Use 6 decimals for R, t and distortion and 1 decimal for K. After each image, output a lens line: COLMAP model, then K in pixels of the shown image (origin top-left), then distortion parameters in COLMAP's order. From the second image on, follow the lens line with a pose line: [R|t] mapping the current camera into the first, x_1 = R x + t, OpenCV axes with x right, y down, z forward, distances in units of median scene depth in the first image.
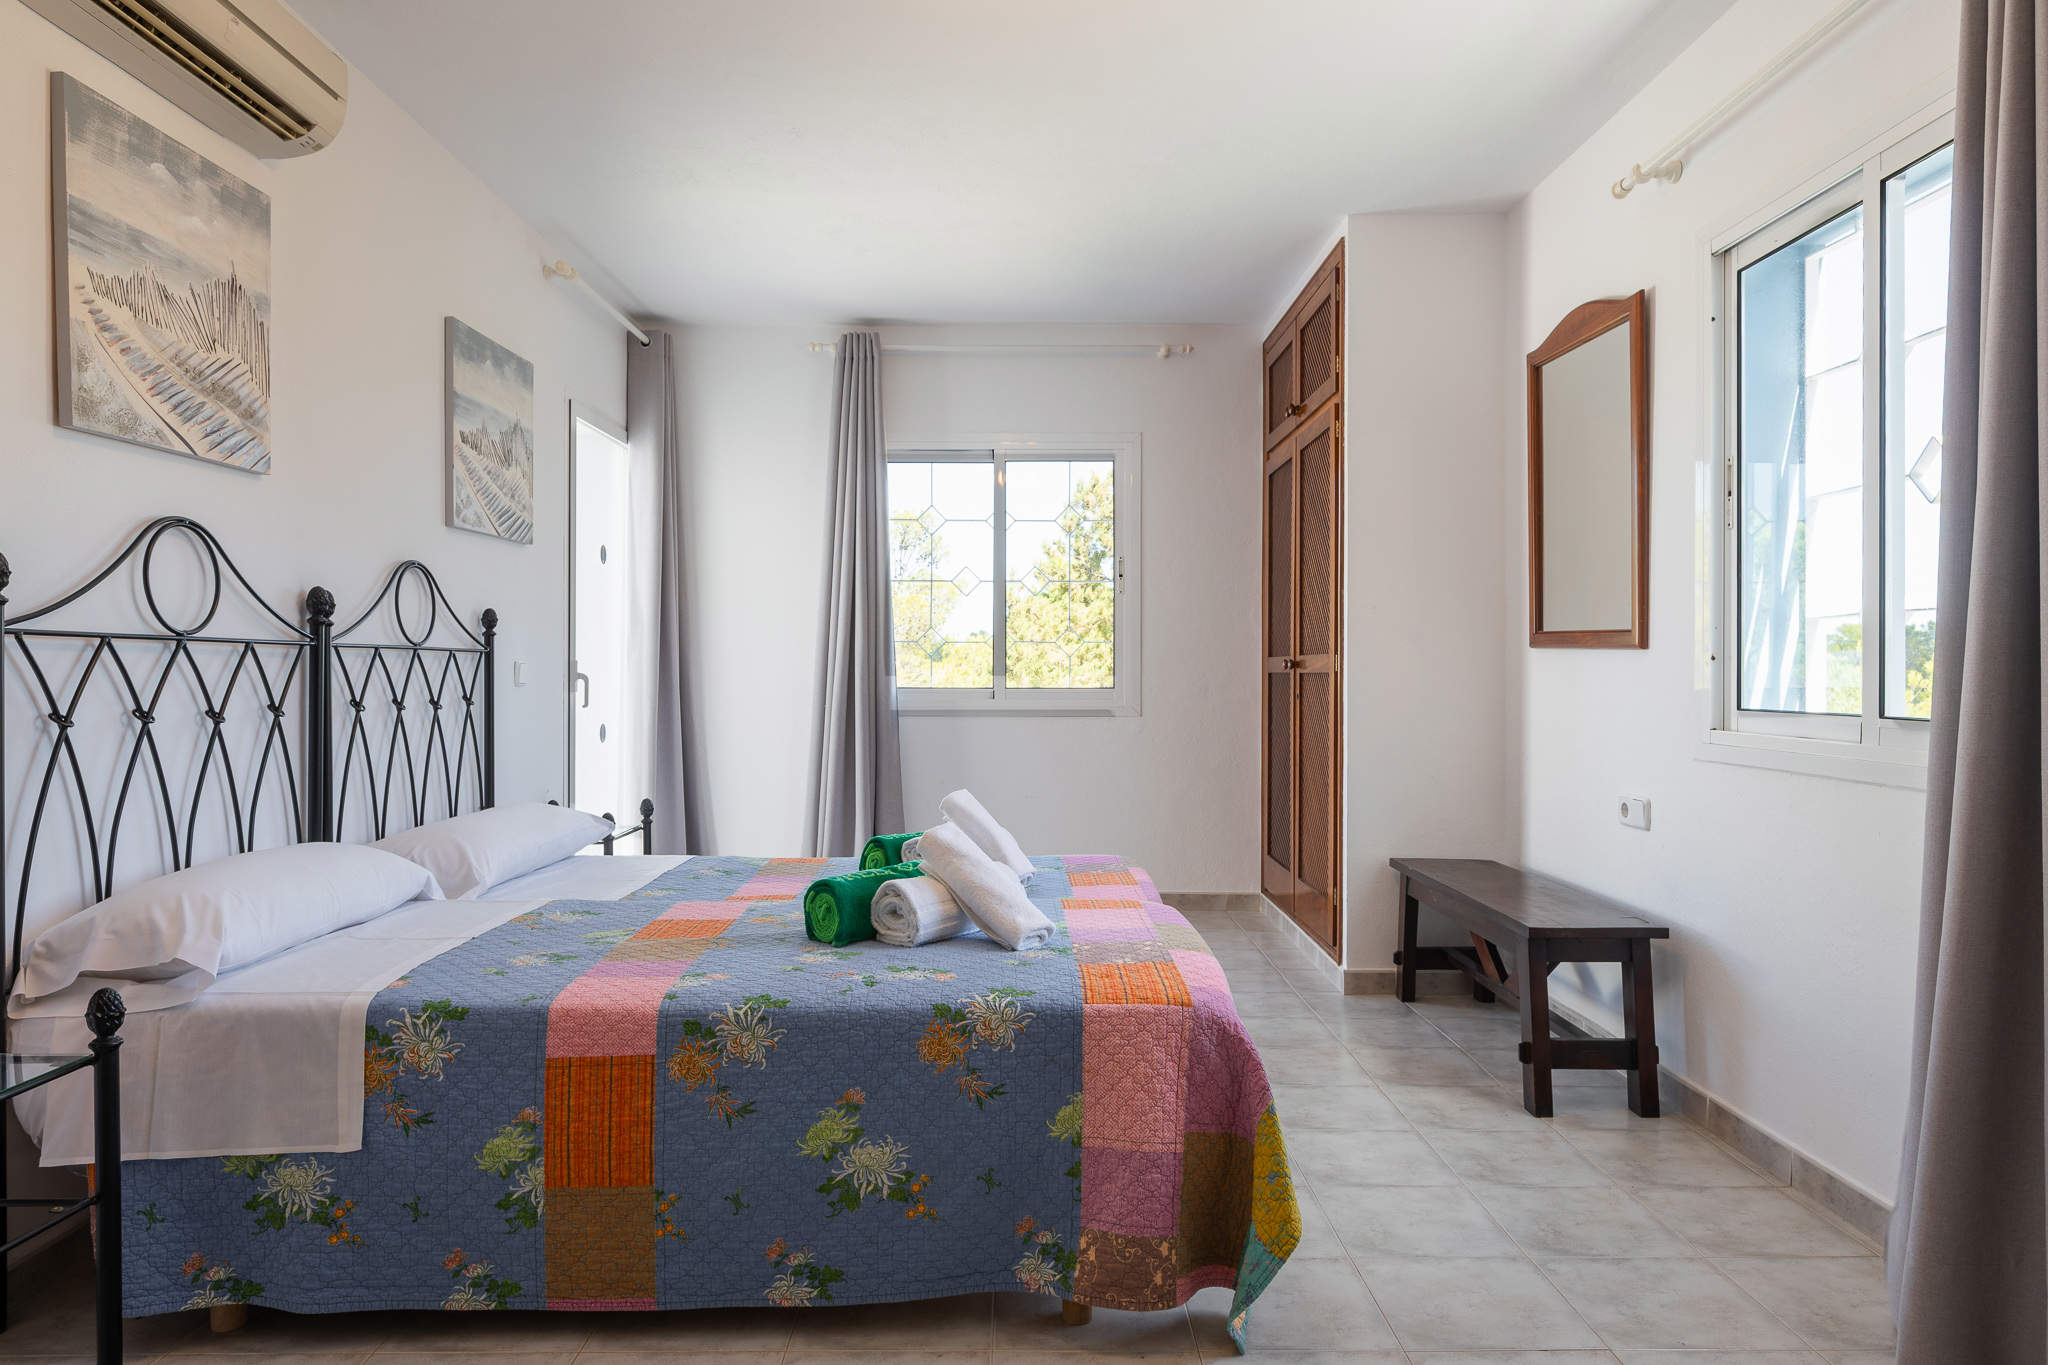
lens RADIAL K [[1281.9, 0, 1025.5], [0, 1281.9, 673.0], [0, 0, 1]] dist [0.006338, -0.005829]
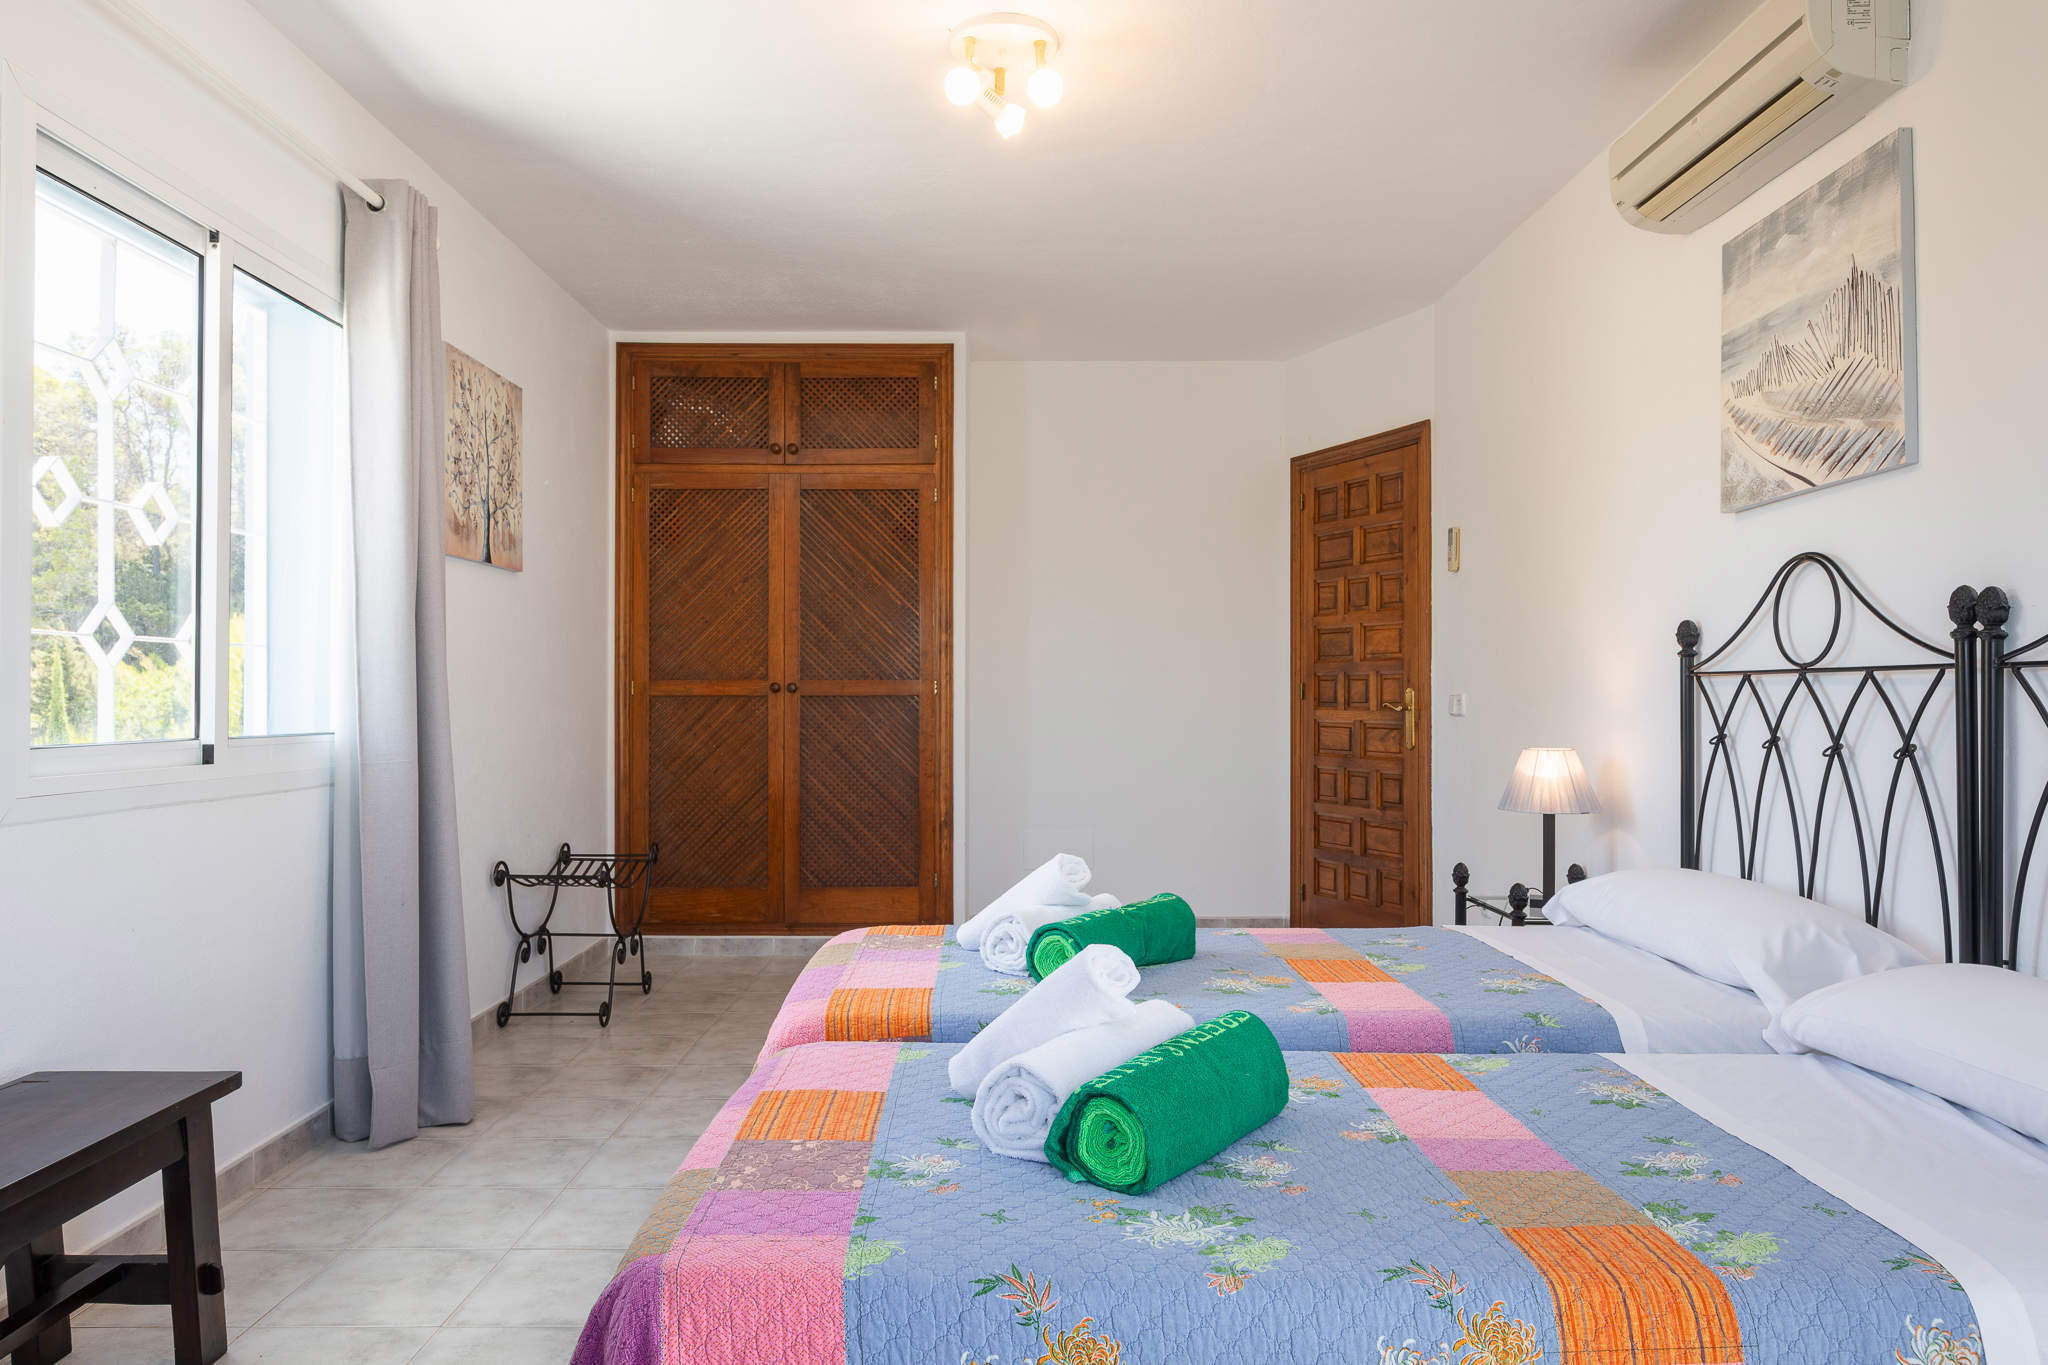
lens RADIAL K [[1360.5, 0, 1022.1], [0, 1360.5, 691.6], [0, 0, 1]] dist [-0.003925, 0.002796]
pose [[-0.999990, -0.003877, -0.002269, -0.025919], [-0.003873, 0.999991, -0.001680, -0.005527], [0.002276, -0.001671, -0.999996, 2.025386]]
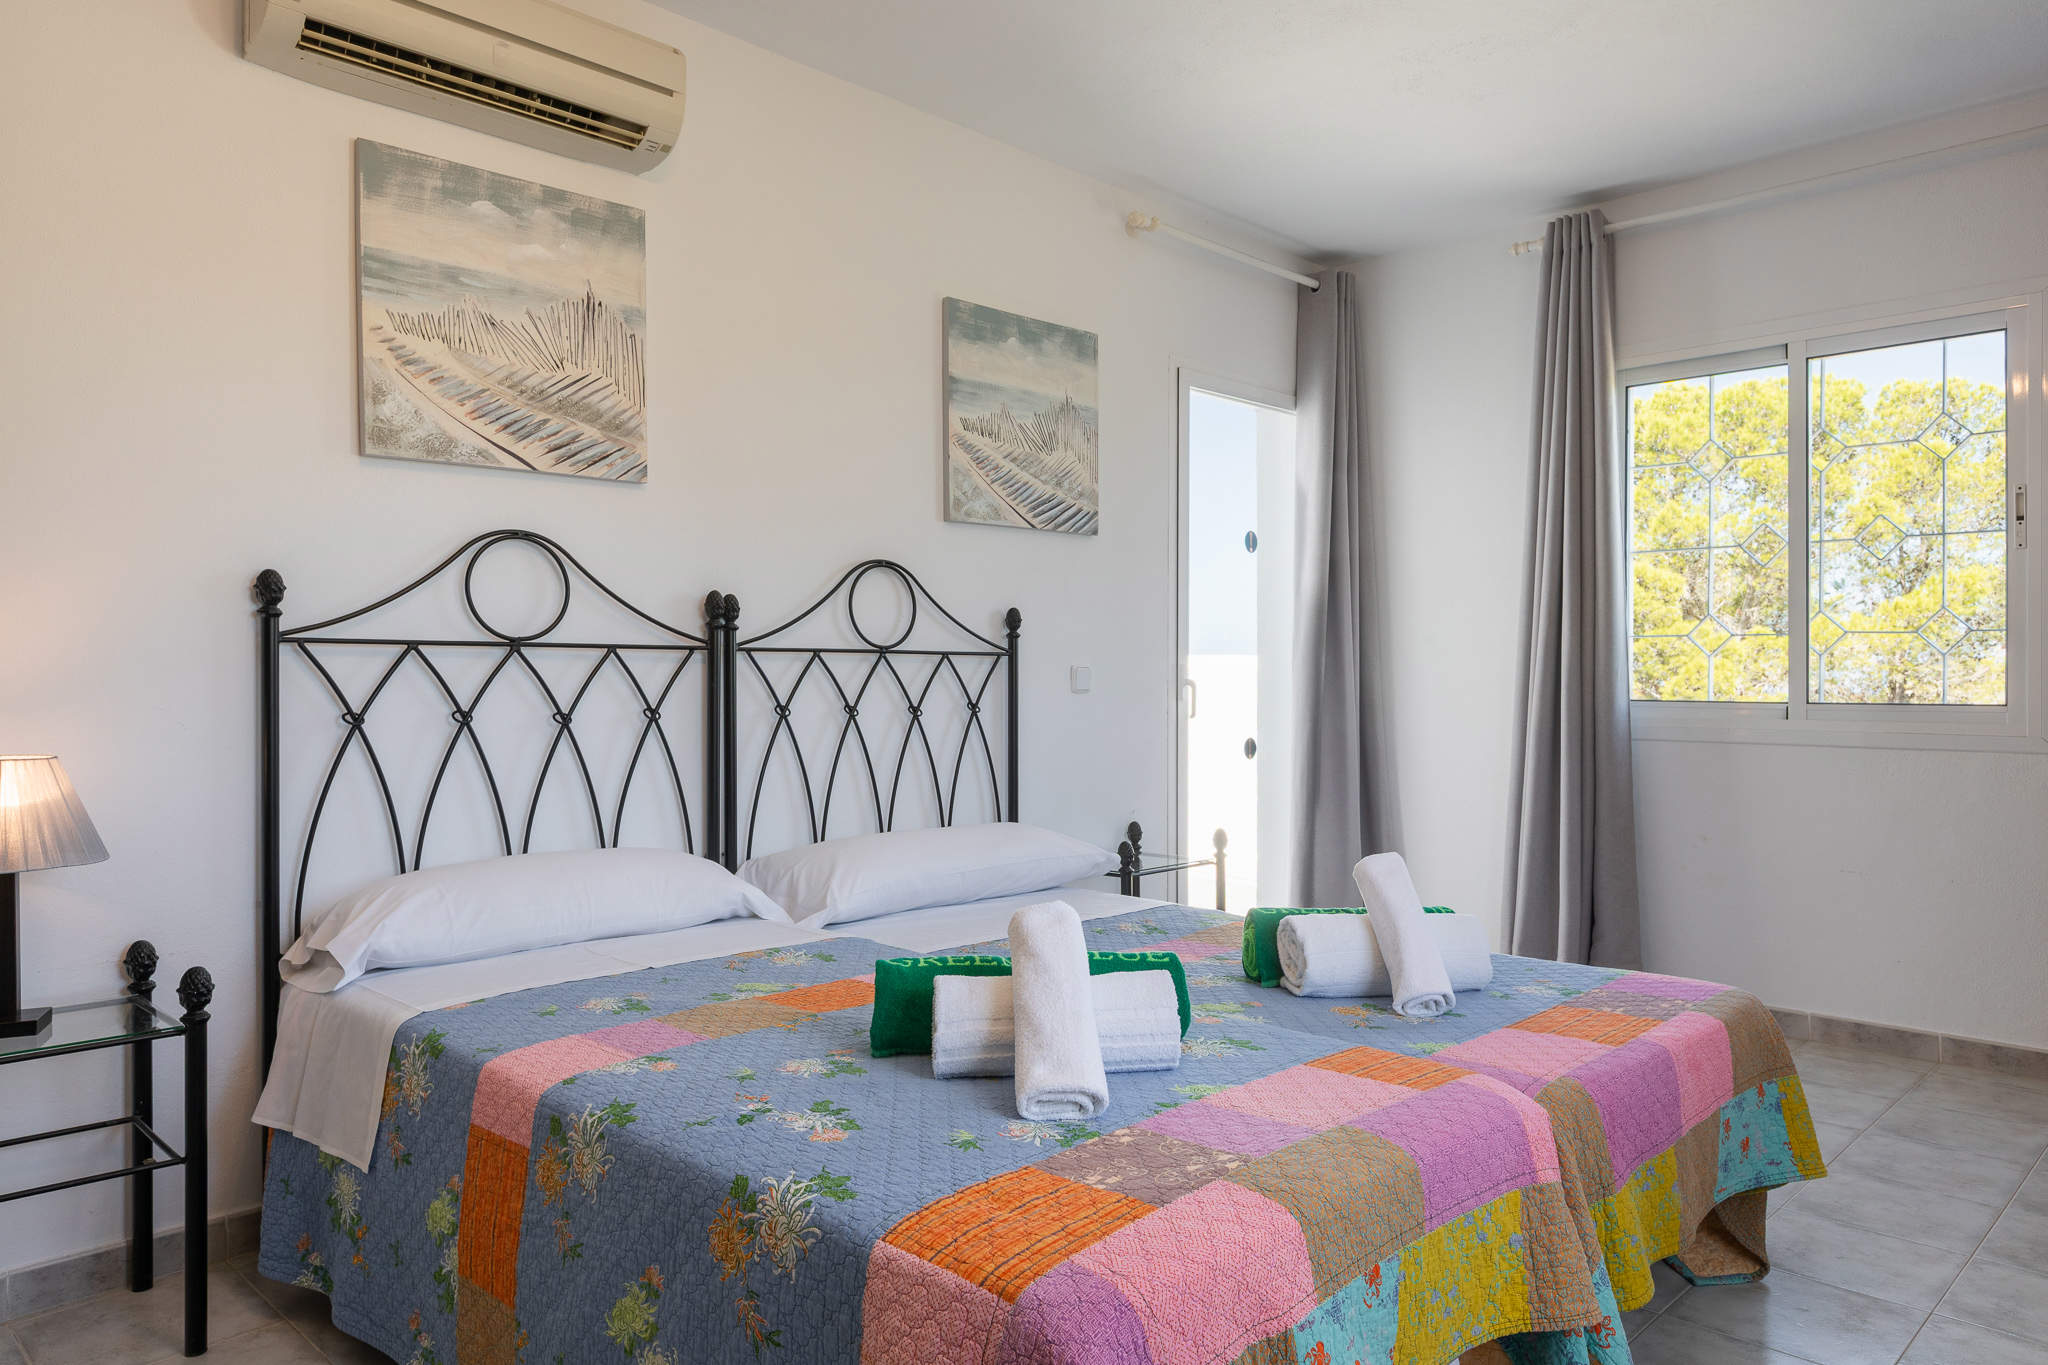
lens RADIAL K [[1360.5, 0, 1019.0], [0, 1360.5, 681.4], [0, 0, 1]] dist [-0.003925, 0.002796]
pose [[0.710512, -0.001099, -0.703685, 0.413785], [0.000884, 0.999999, -0.000670, 0.004484], [0.703685, -0.000146, 0.710512, 0.478756]]
